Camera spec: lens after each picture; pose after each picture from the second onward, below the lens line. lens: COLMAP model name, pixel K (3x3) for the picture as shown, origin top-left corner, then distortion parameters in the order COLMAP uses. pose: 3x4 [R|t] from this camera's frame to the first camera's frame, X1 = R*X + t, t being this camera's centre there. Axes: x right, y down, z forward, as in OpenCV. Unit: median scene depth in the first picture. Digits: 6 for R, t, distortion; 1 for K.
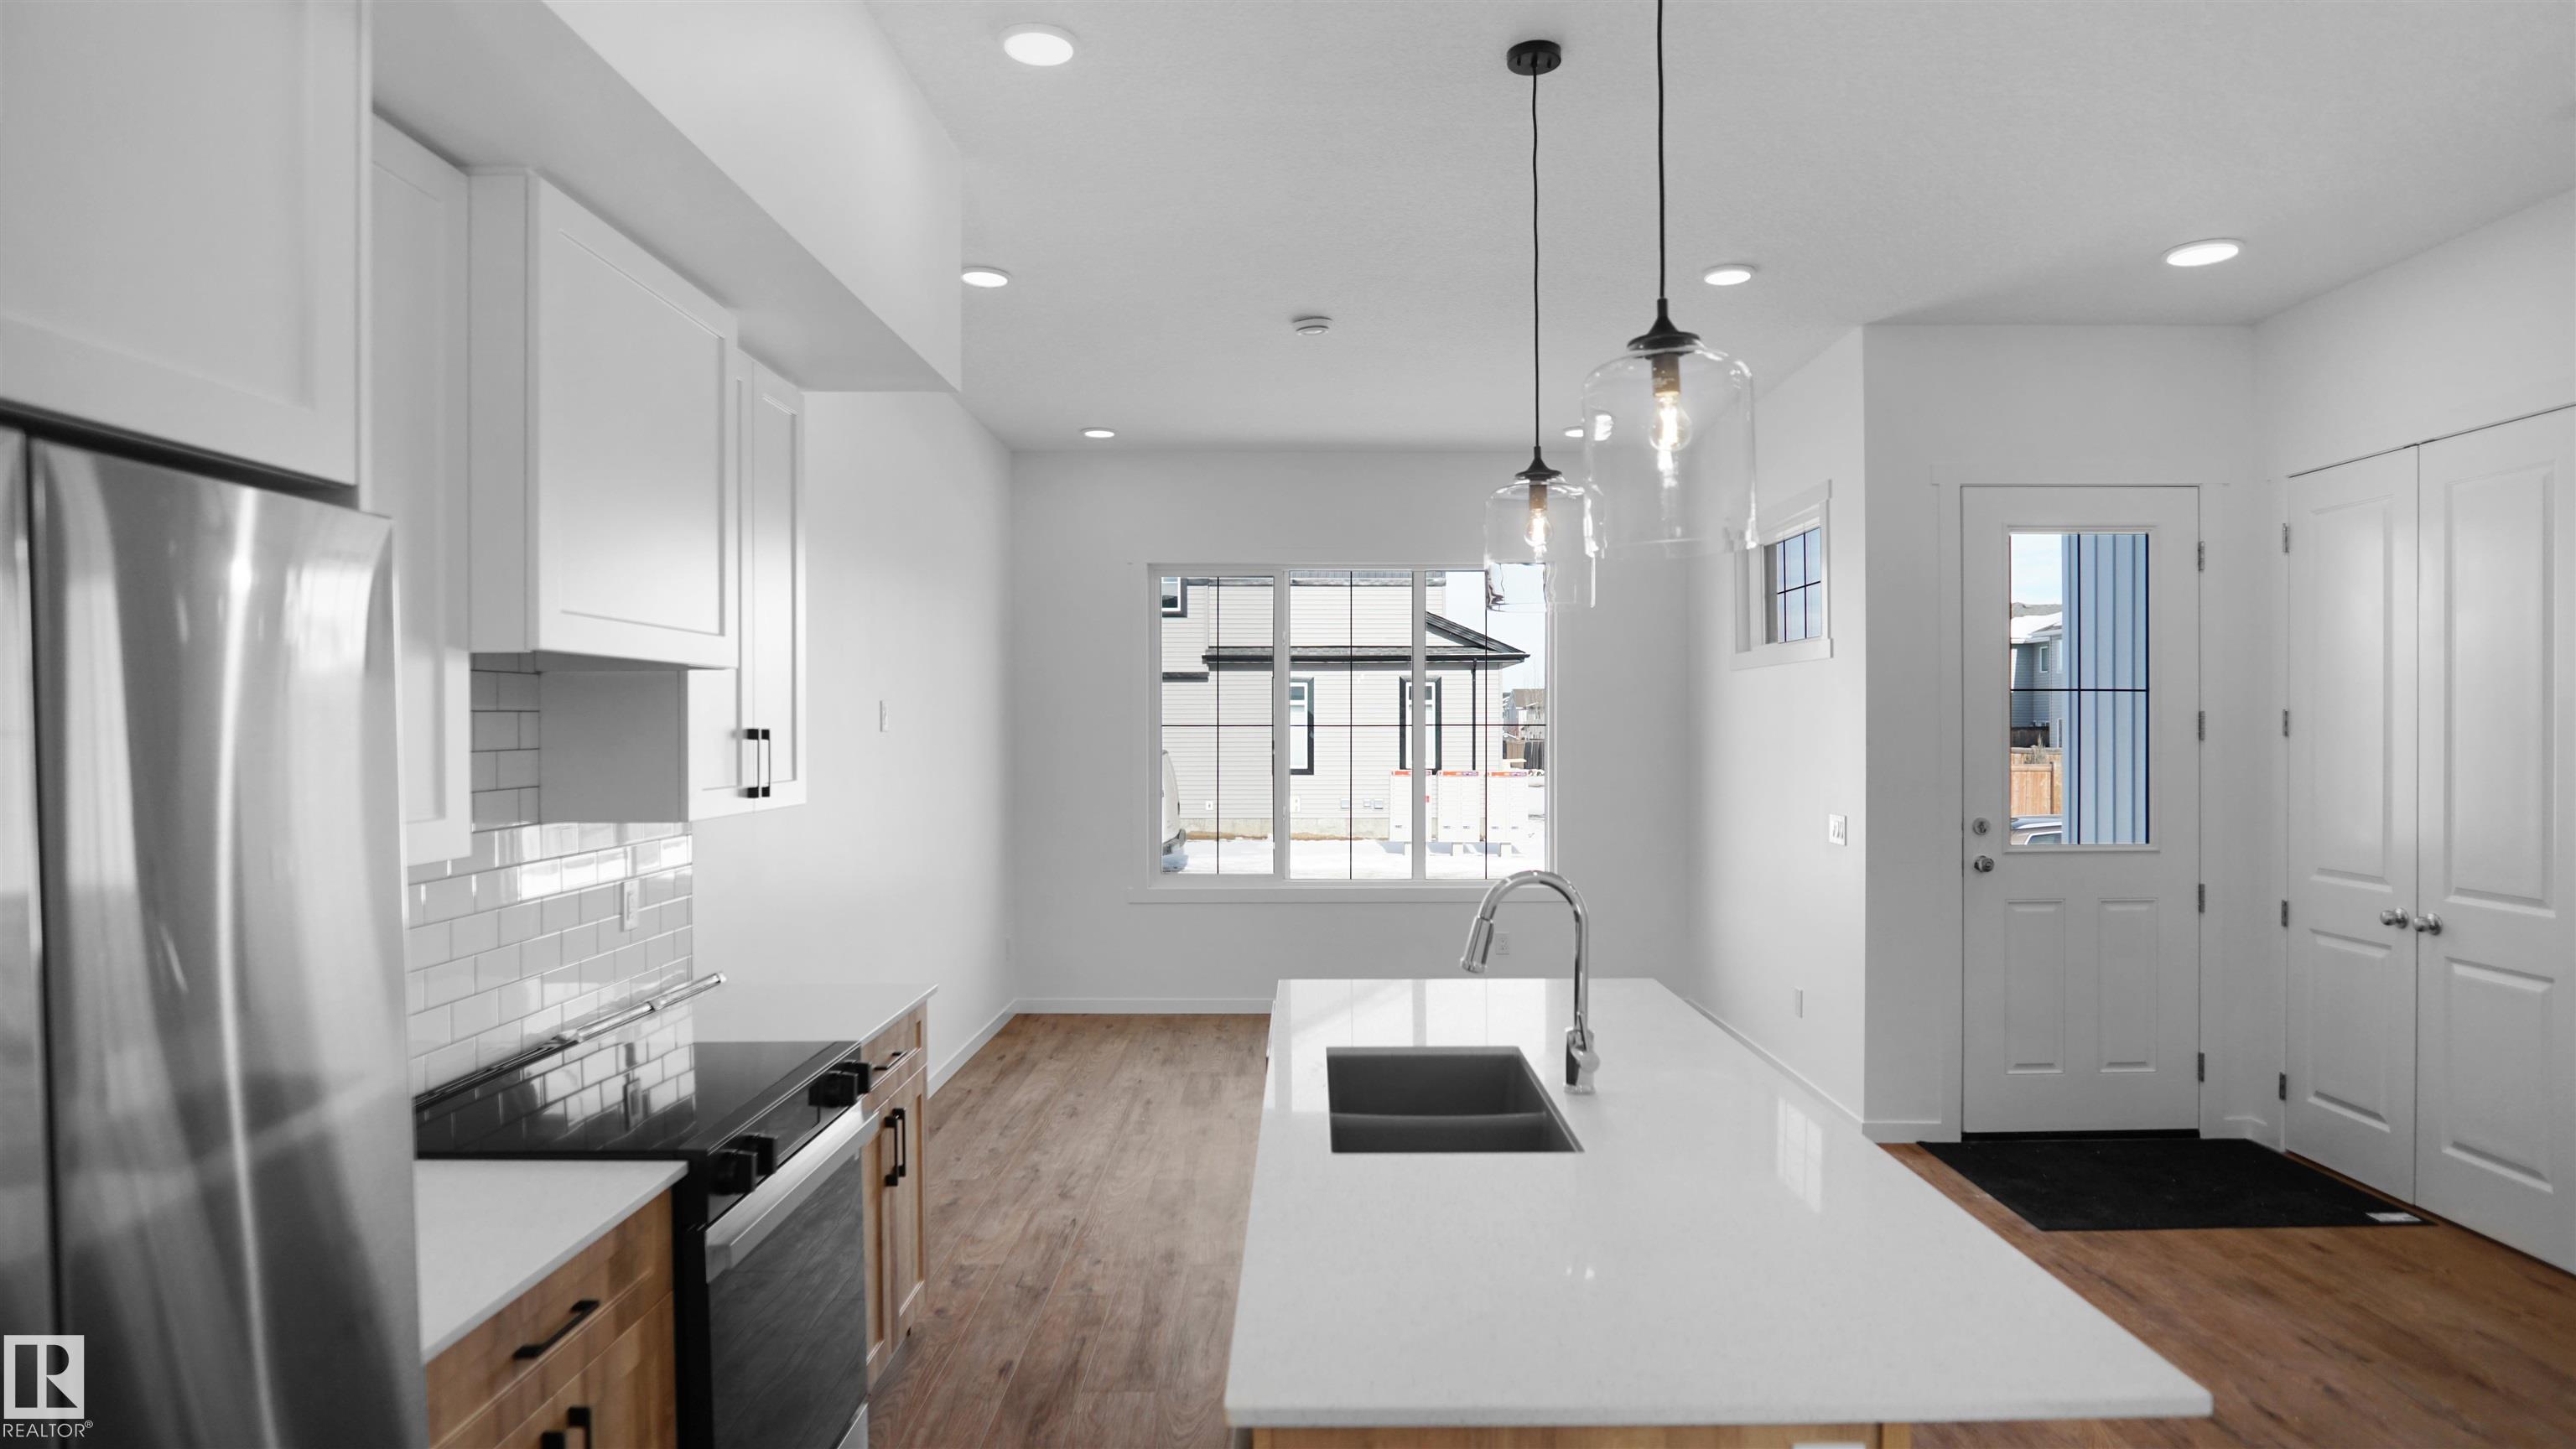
lens RADIAL K [[1397.0, 0, 1305.0], [0, 1397.0, 737.2], [0, 0, 1]] dist [-0.032653, 0.007389]
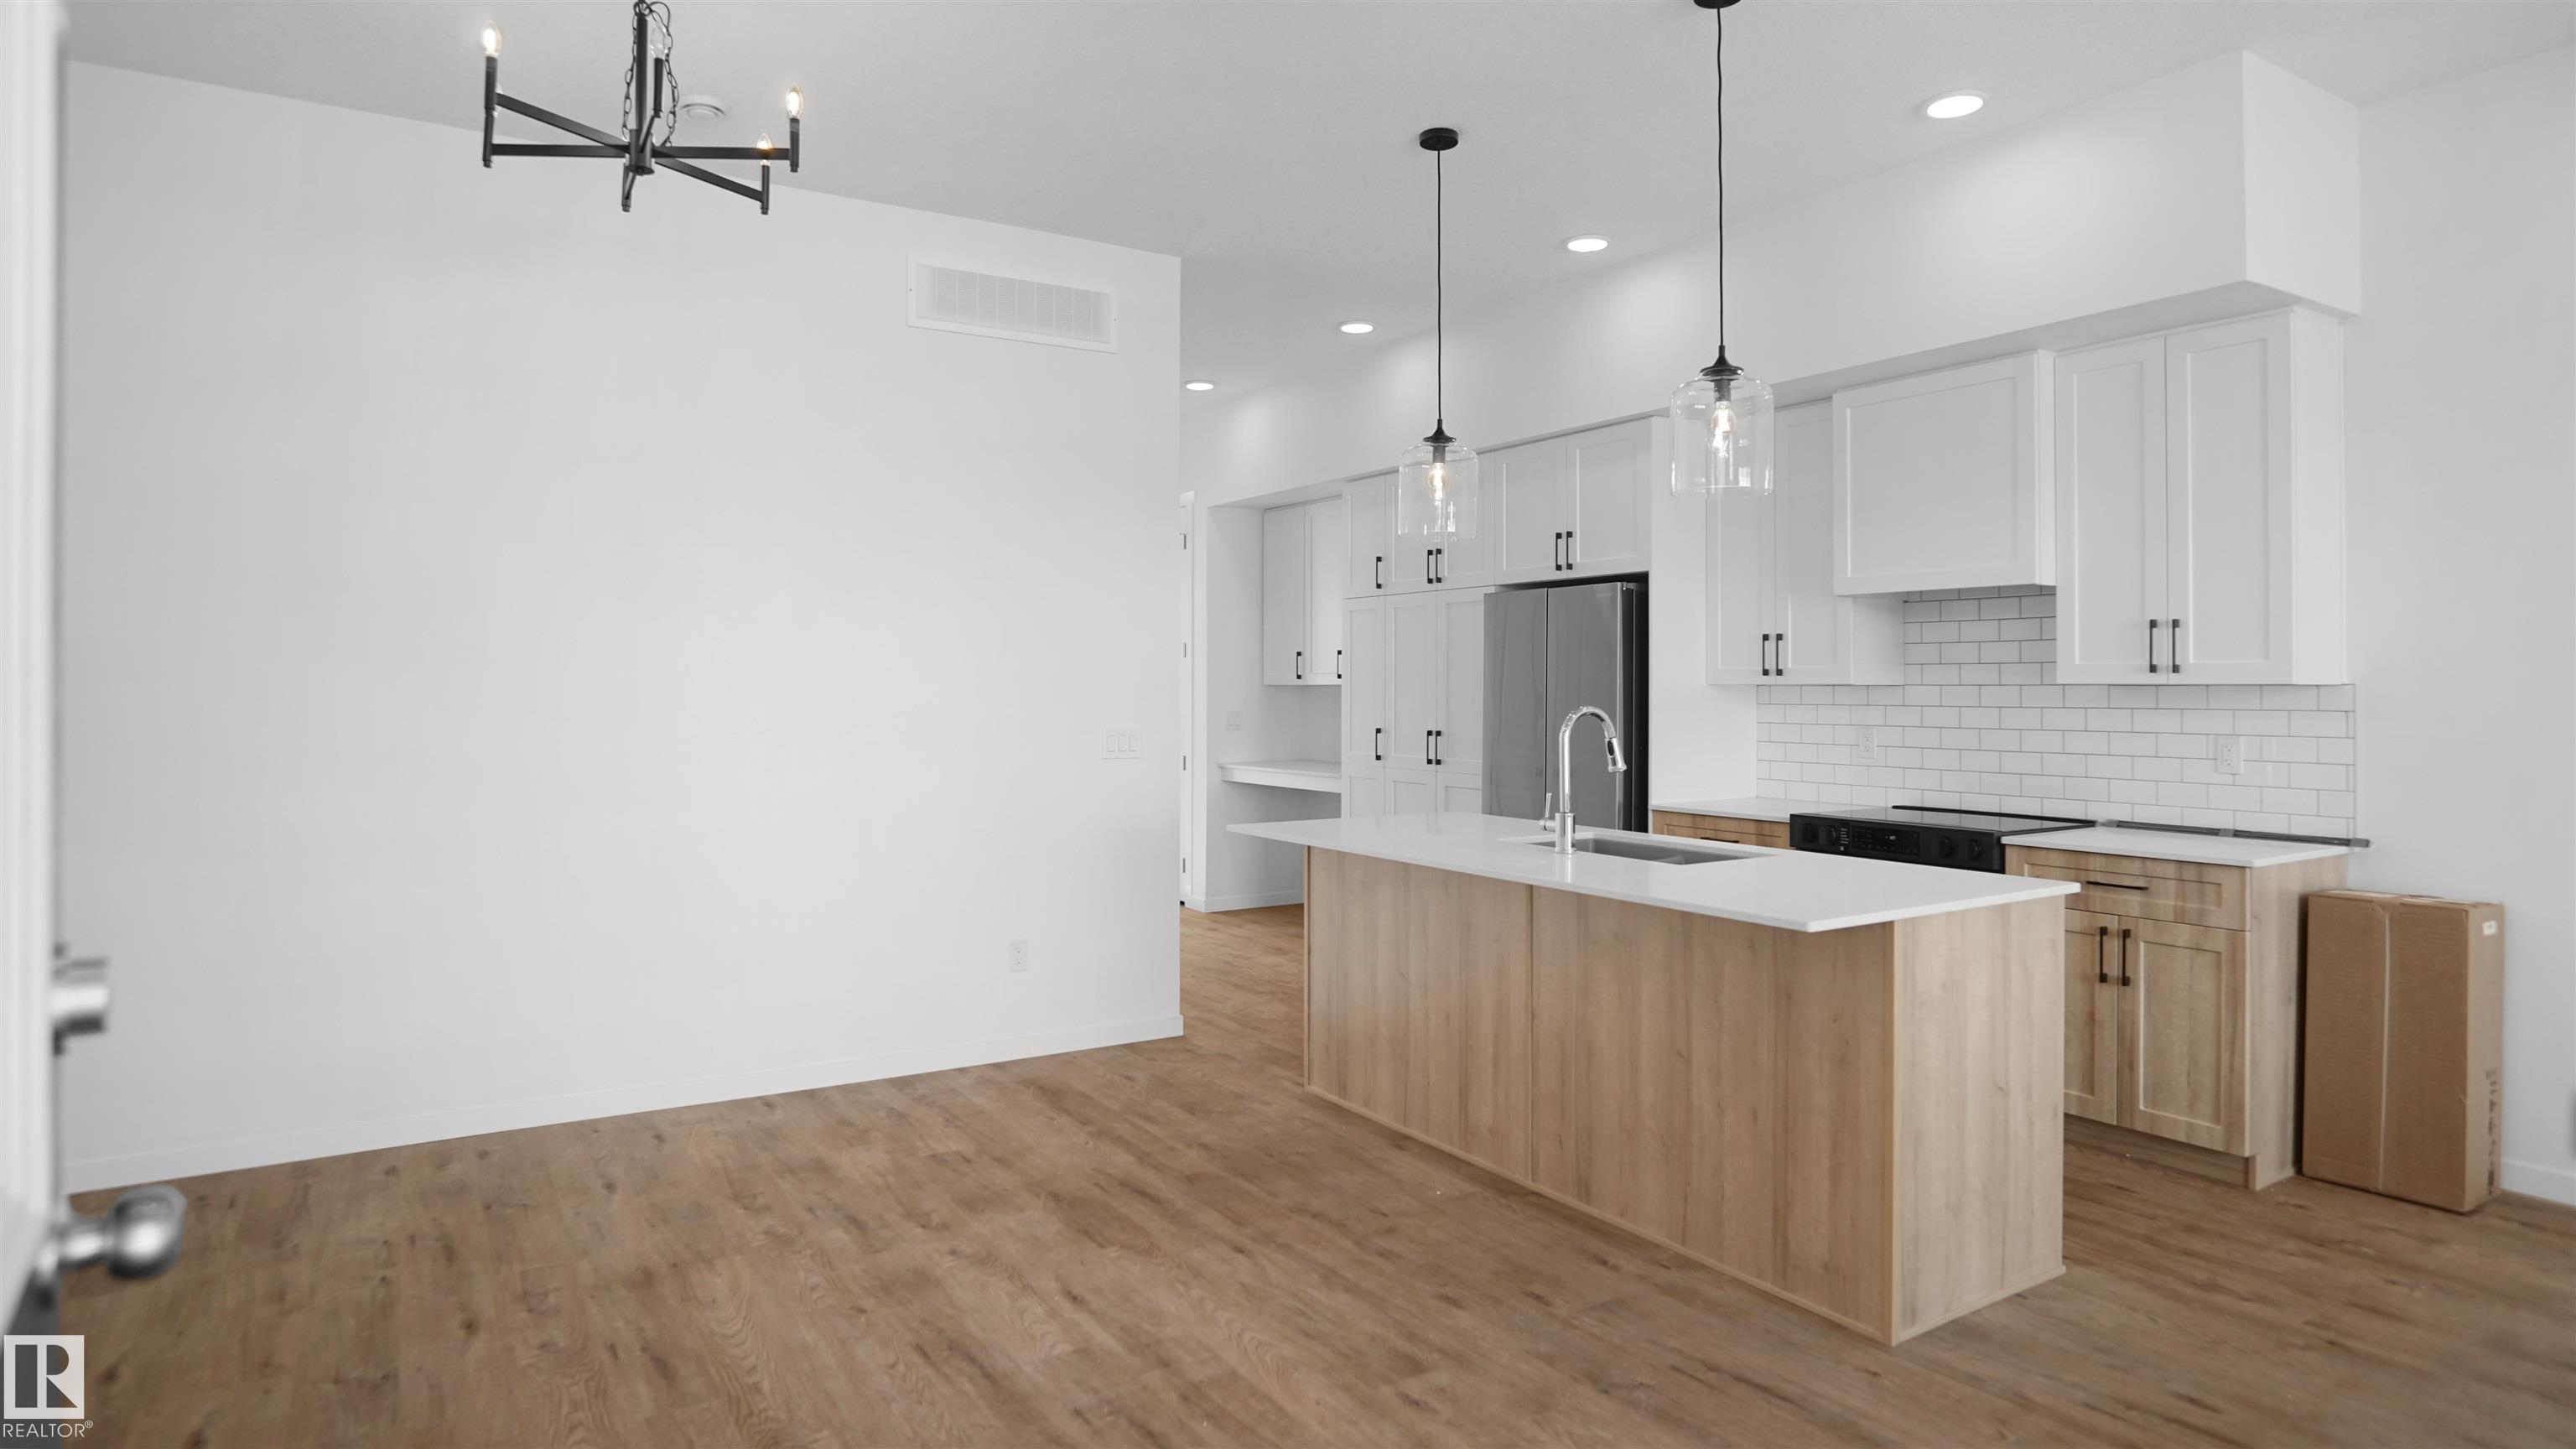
lens RADIAL K [[1408.5, 0, 1297.5], [0, 1408.5, 679.2], [0, 0, 1]] dist [-0.028426, 0.002788]
pose [[-0.843542, 0.000165, -0.537063, 0.614296], [-0.001865, 0.999993, 0.003238, 0.029476], [0.537060, 0.003733, -0.843536, 1.034324]]
